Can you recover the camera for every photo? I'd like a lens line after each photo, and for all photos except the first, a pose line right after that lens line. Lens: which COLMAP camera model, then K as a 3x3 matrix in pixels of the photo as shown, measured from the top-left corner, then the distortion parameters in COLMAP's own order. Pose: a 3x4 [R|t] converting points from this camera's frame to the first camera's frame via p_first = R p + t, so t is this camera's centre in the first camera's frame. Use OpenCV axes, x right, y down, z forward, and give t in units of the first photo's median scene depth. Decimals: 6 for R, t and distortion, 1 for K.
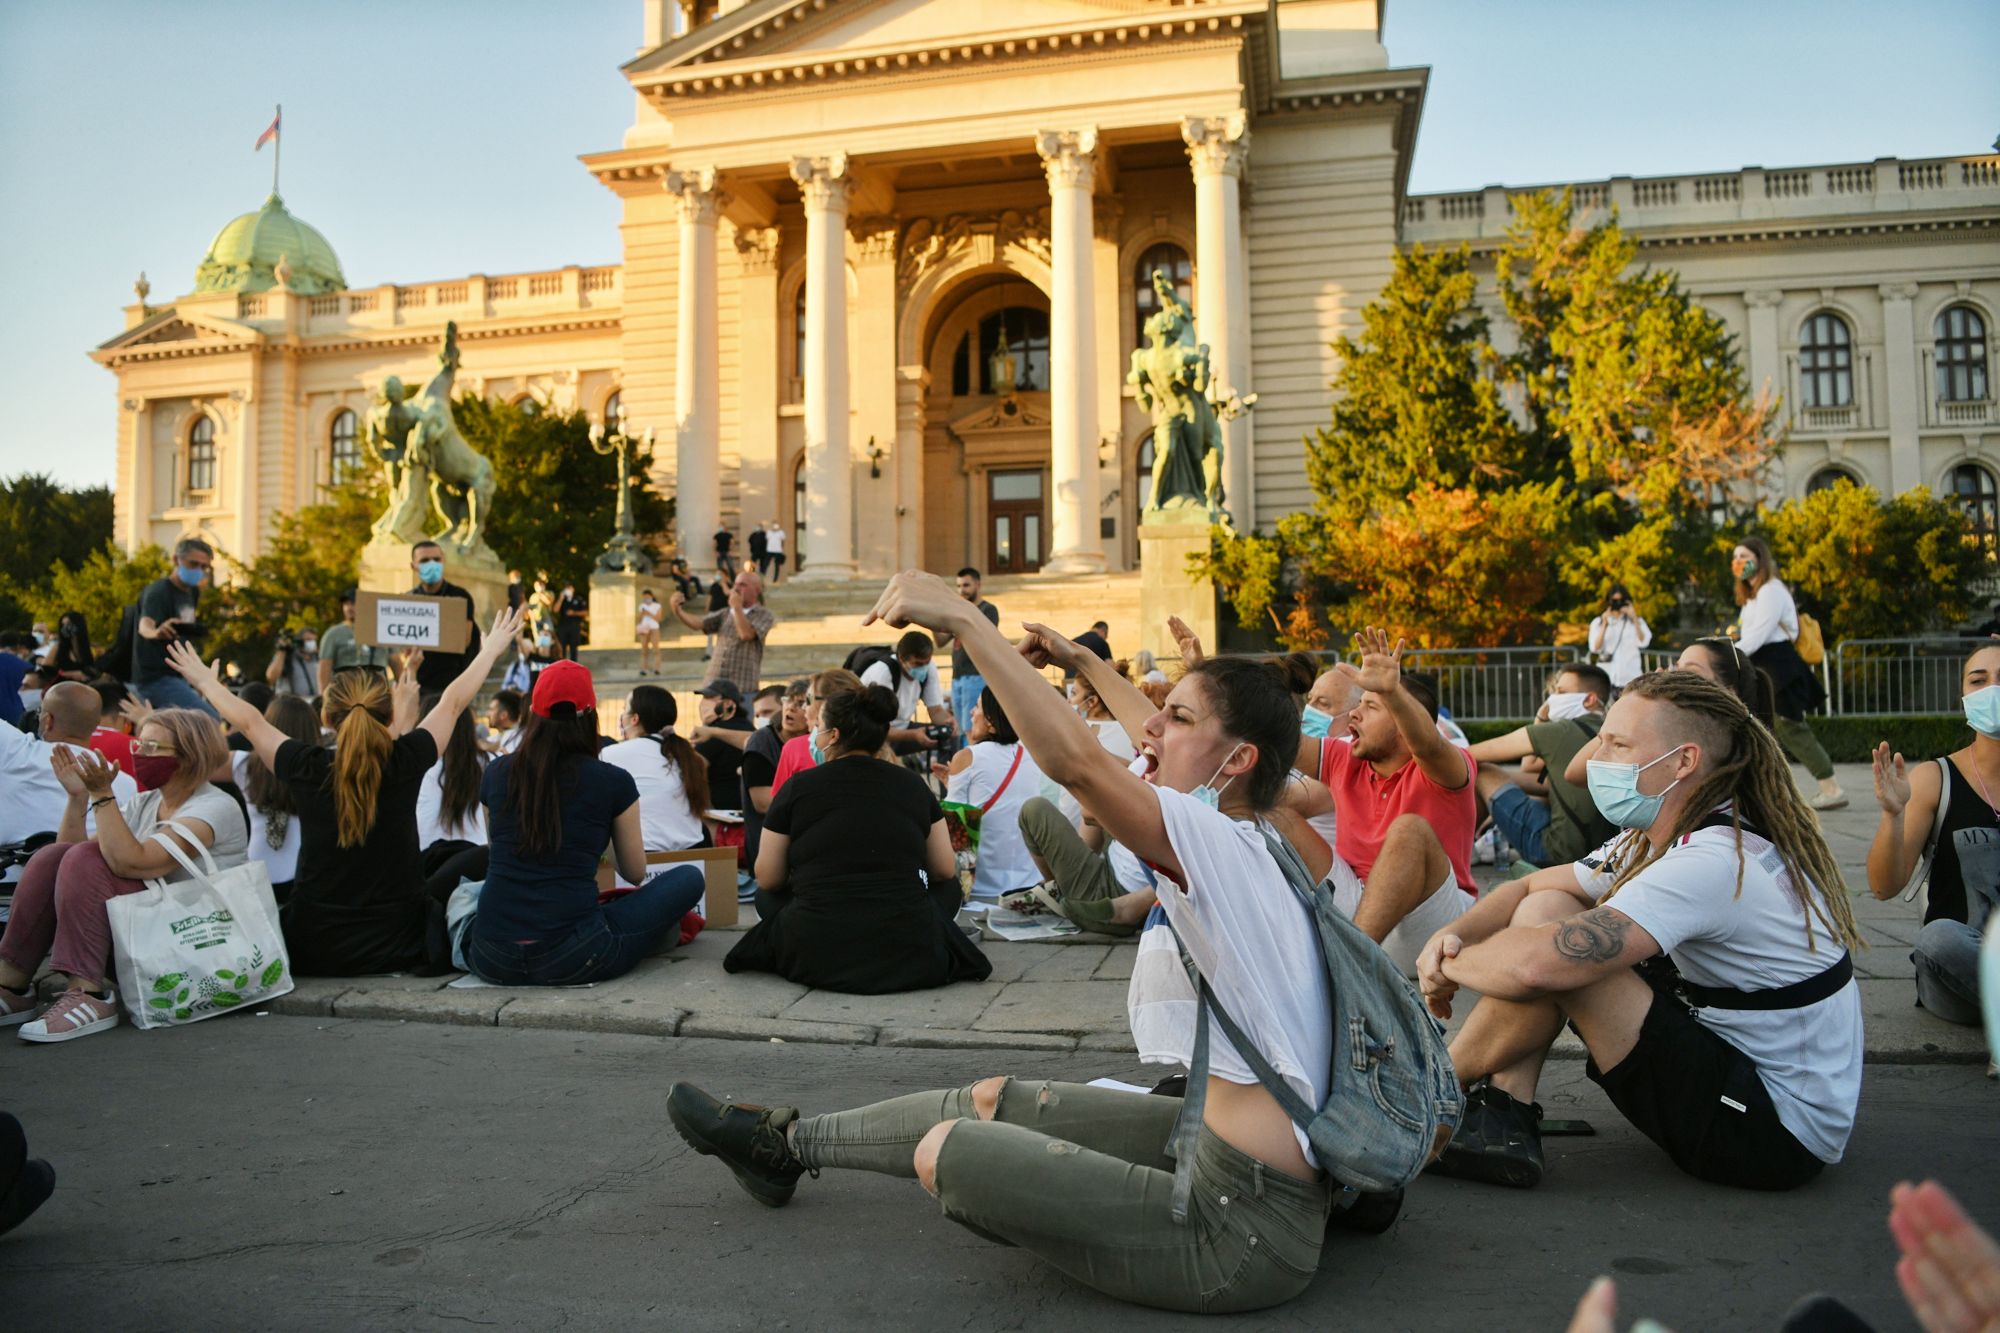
lens RADIAL K [[1428.1, 0, 999.4], [0, 1428.1, 728.0], [0, 0, 1]] dist [-0.075892, 0.020566]
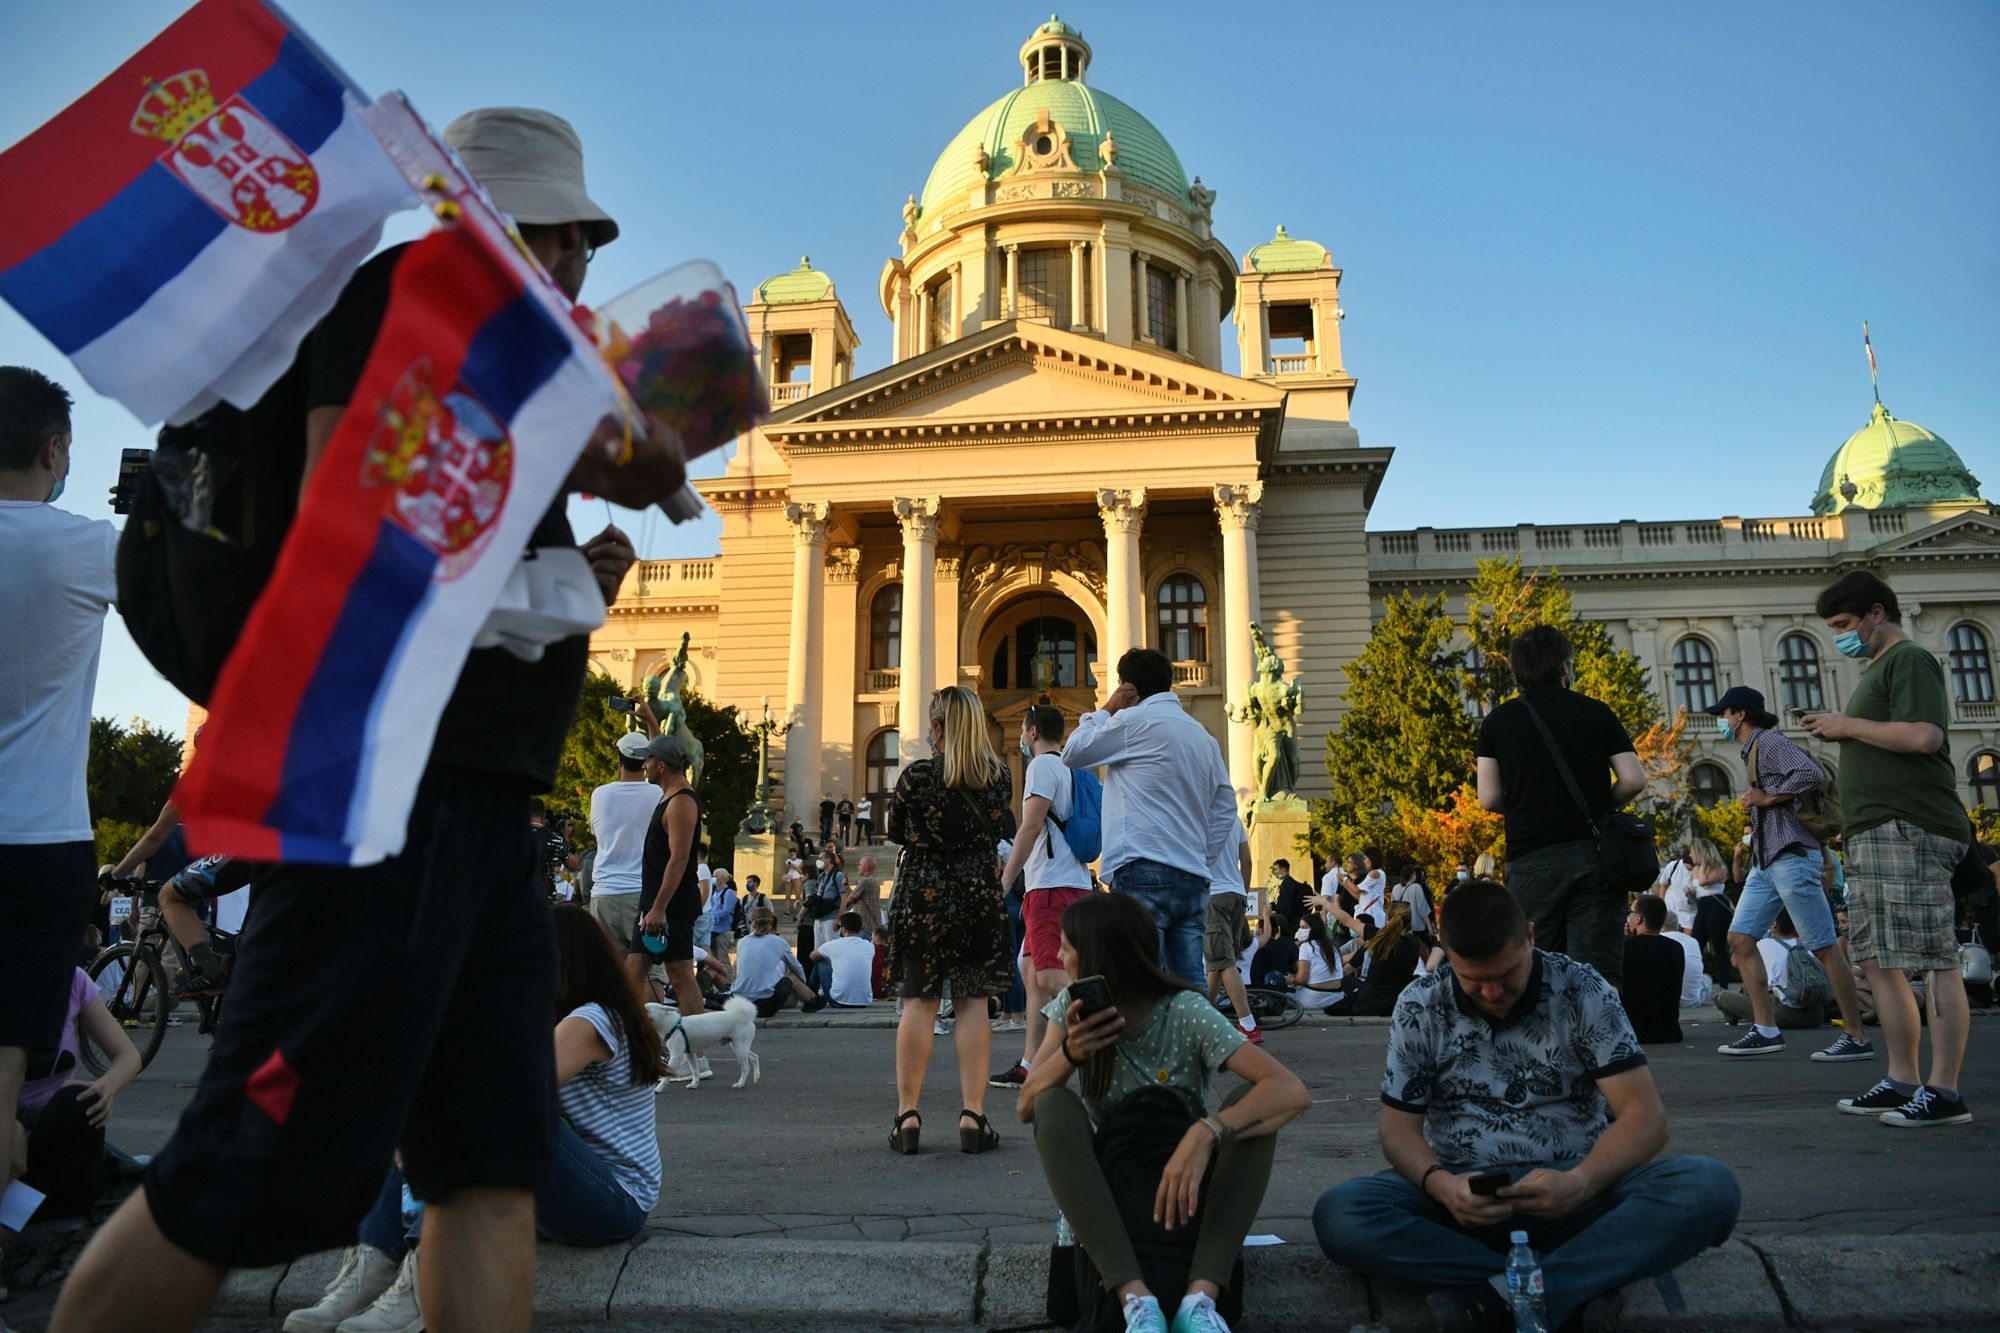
lens RADIAL K [[1428.1, 0, 999.4], [0, 1428.1, 728.0], [0, 0, 1]] dist [-0.075892, 0.020566]
pose [[0.995057, 0.027879, 0.095309, -0.165409], [-0.010291, 0.983565, -0.180260, 0.013751], [-0.098768, 0.178388, 0.978991, -0.181353]]
